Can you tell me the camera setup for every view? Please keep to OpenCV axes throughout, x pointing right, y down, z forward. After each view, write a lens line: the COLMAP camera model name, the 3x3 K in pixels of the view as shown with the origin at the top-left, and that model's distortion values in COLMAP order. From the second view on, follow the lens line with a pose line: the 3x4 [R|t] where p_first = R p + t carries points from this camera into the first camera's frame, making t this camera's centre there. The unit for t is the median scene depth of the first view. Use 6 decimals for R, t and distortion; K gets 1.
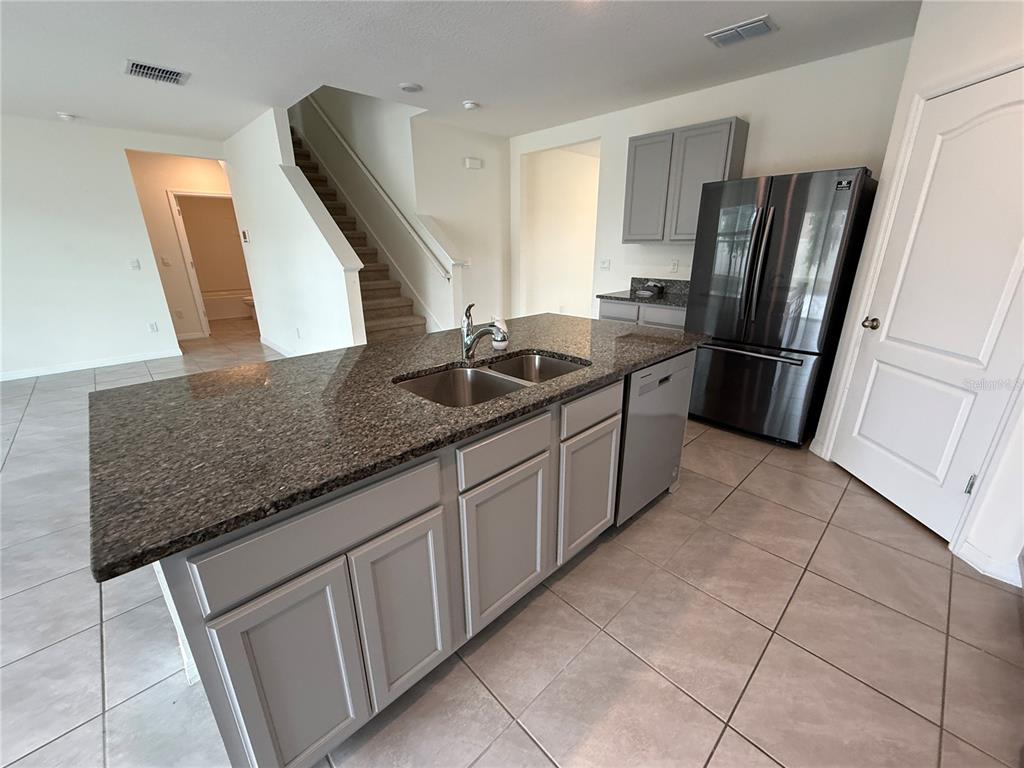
lens RADIAL K [[415.8, 0, 515.4], [0, 415.8, 384.0], [0, 0, 1]] dist [0.000313, -0.000232]
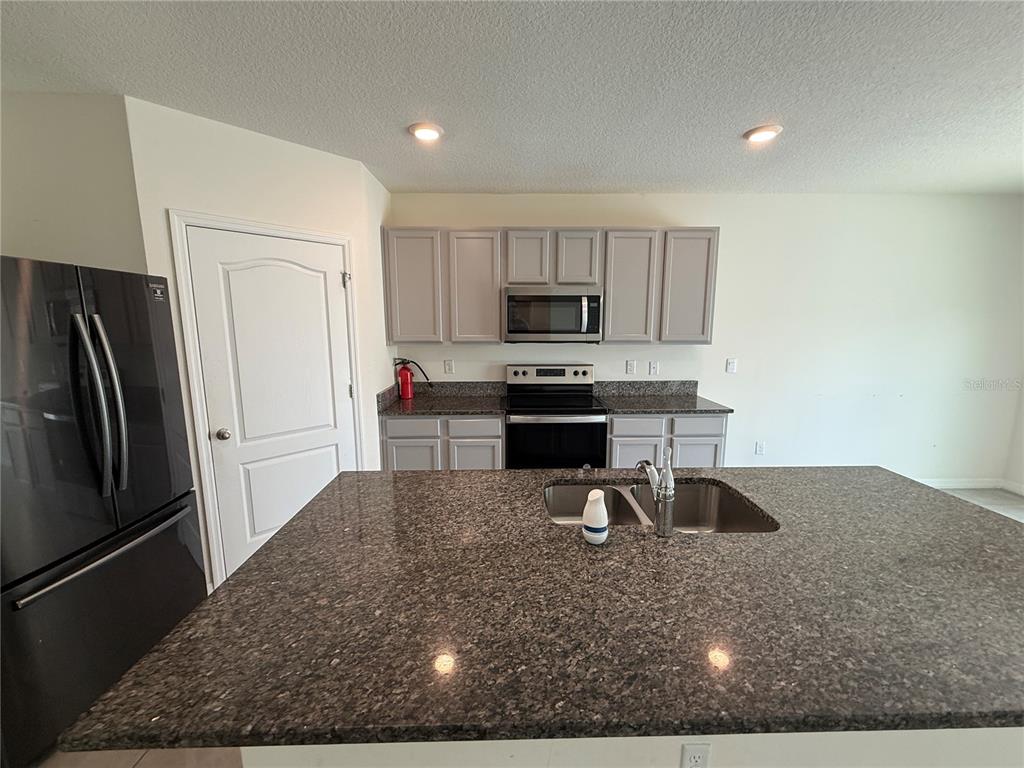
lens RADIAL K [[415.8, 0, 515.4], [0, 415.8, 384.0], [0, 0, 1]] dist [0.000313, -0.000232]
pose [[-0.732488, -0.093777, 0.674290, -0.252206], [0.226417, 0.900526, 0.371200, -0.403117], [-0.642025, 0.424570, -0.638392, 0.995561]]
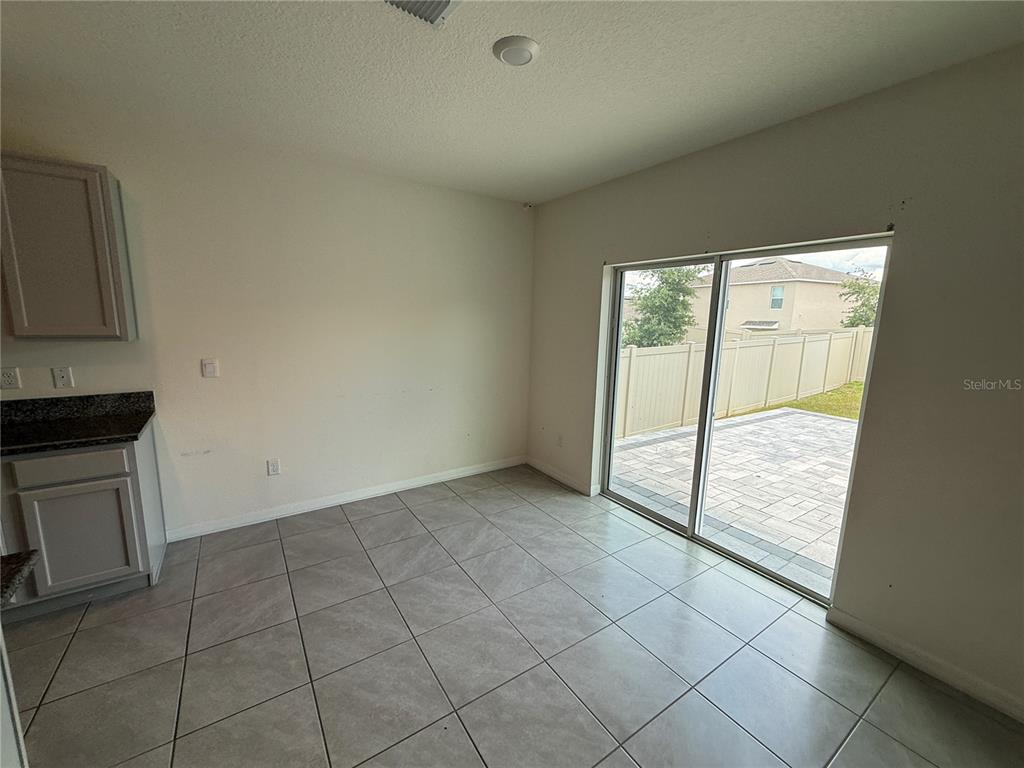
lens RADIAL K [[415.3, 0, 512.0], [0, 415.3, 384.0], [0, 0, 1]] dist [0.000947, 0.000294]
pose [[-0.984929, -0.042802, 0.167578, -0.755927], [0.041103, 0.883214, 0.467166, -0.207598], [-0.168003, 0.467014, -0.868144, 0.435503]]
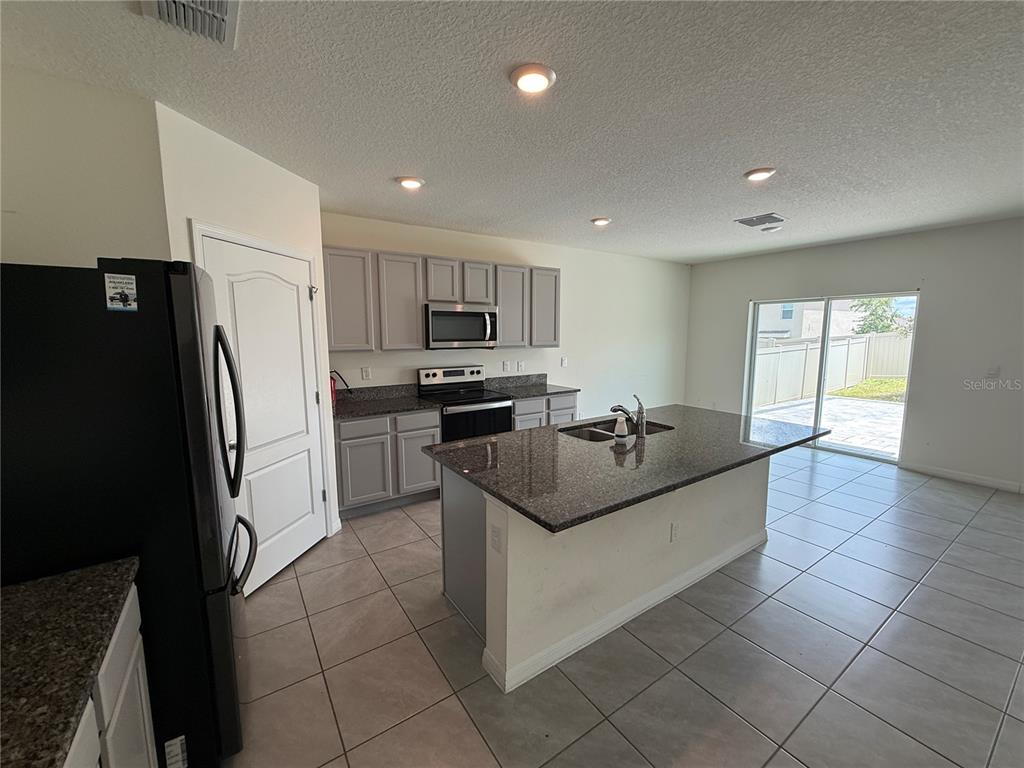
lens RADIAL K [[415.8, 0, 515.4], [0, 415.8, 384.0], [0, 0, 1]] dist [0.000313, -0.000232]
pose [[-0.986089, -0.010873, 0.165864, 0.051192], [0.063072, 0.898756, 0.433888, -0.572584], [-0.153789, 0.438313, -0.885568, 1.485596]]
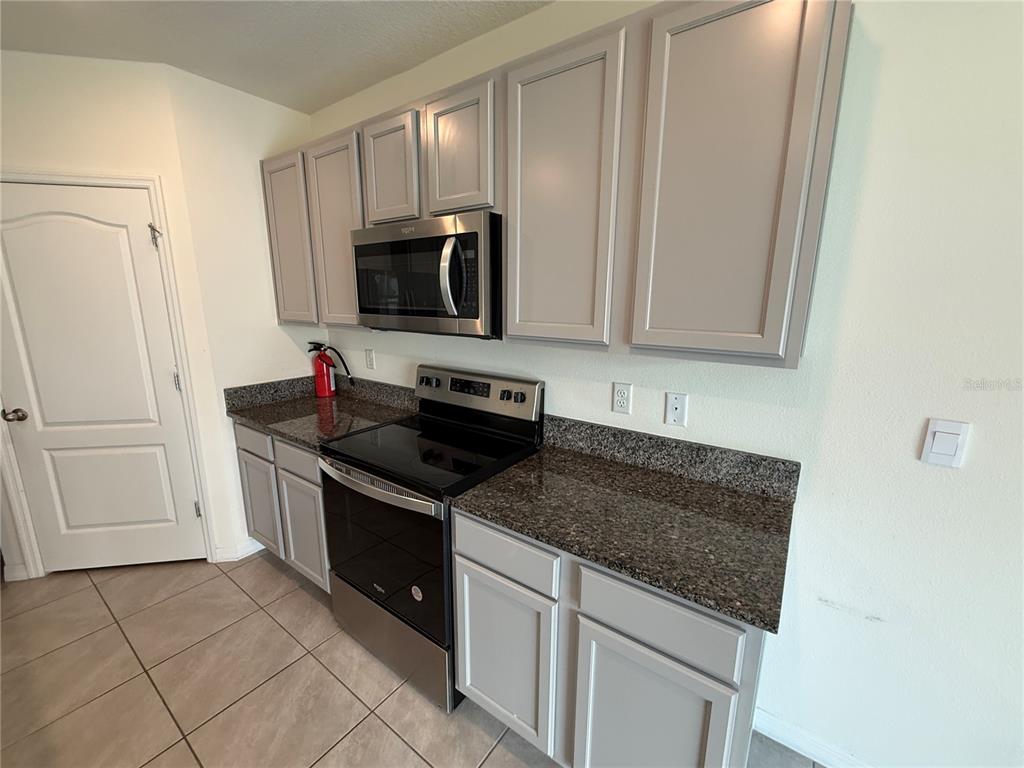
lens RADIAL K [[415.8, 0, 515.4], [0, 415.8, 384.0], [0, 0, 1]] dist [0.000313, -0.000232]
pose [[-0.179749, -0.194425, 0.964308, -0.154994], [0.313352, 0.917894, 0.243476, -0.078111], [-0.932470, 0.345932, -0.104067, 0.067218]]
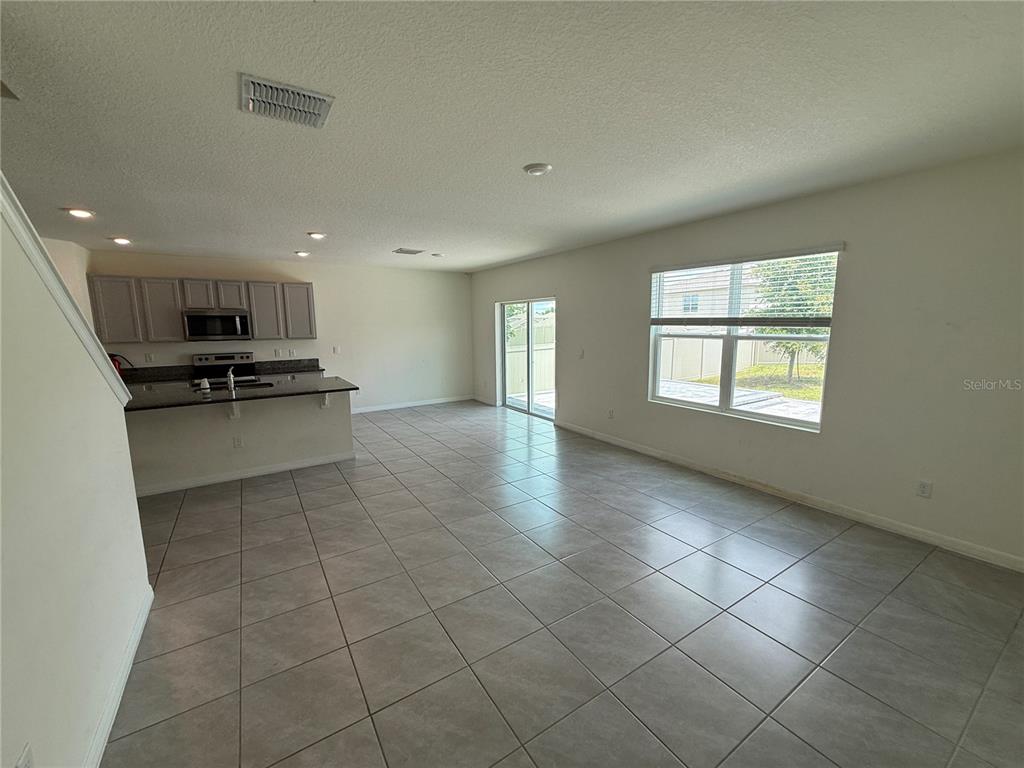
lens RADIAL K [[409.5, 0, 512.0], [0, 409.5, 384.0], [0, 0, 1]] dist [0.000124, -0.000095]
pose [[-0.981140, -0.011084, 0.192980, -1.467890], [0.078968, 0.888260, 0.452503, -0.703746], [-0.176432, 0.459208, -0.870632, 1.850459]]
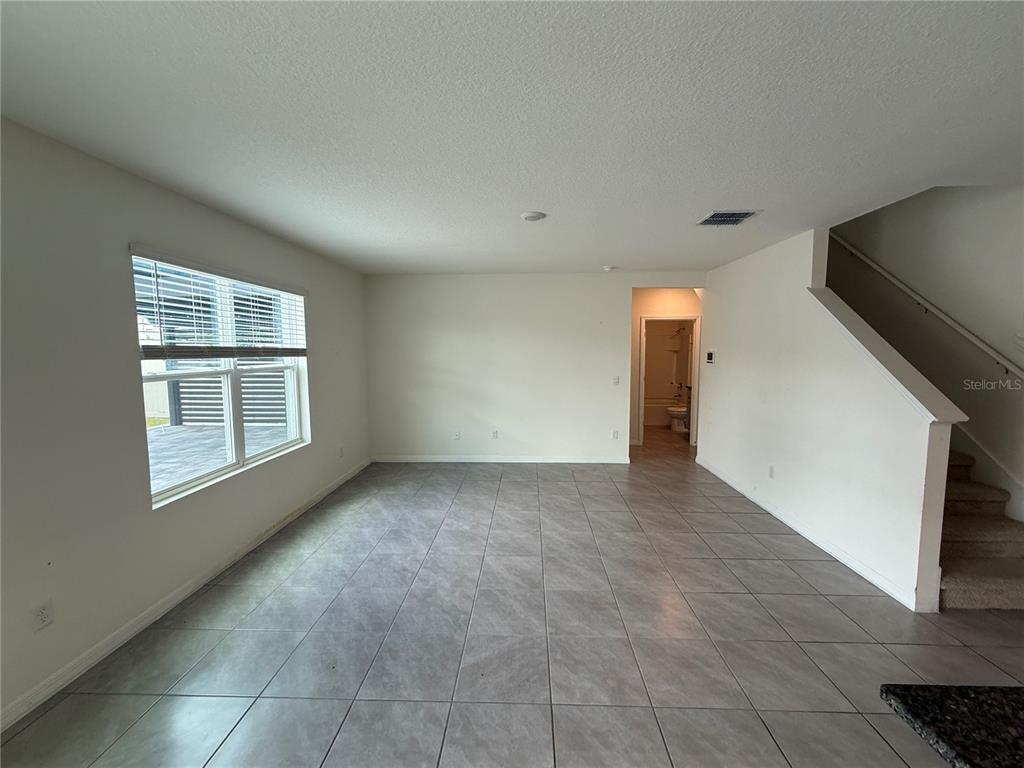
lens RADIAL K [[415.8, 0, 515.4], [0, 415.8, 384.0], [0, 0, 1]] dist [0.000313, -0.000232]
pose [[0.697226, 0.066415, -0.713768, -0.521750], [-0.231820, 0.963087, -0.136834, -0.103040], [0.678333, 0.260870, 0.686885, 0.051652]]
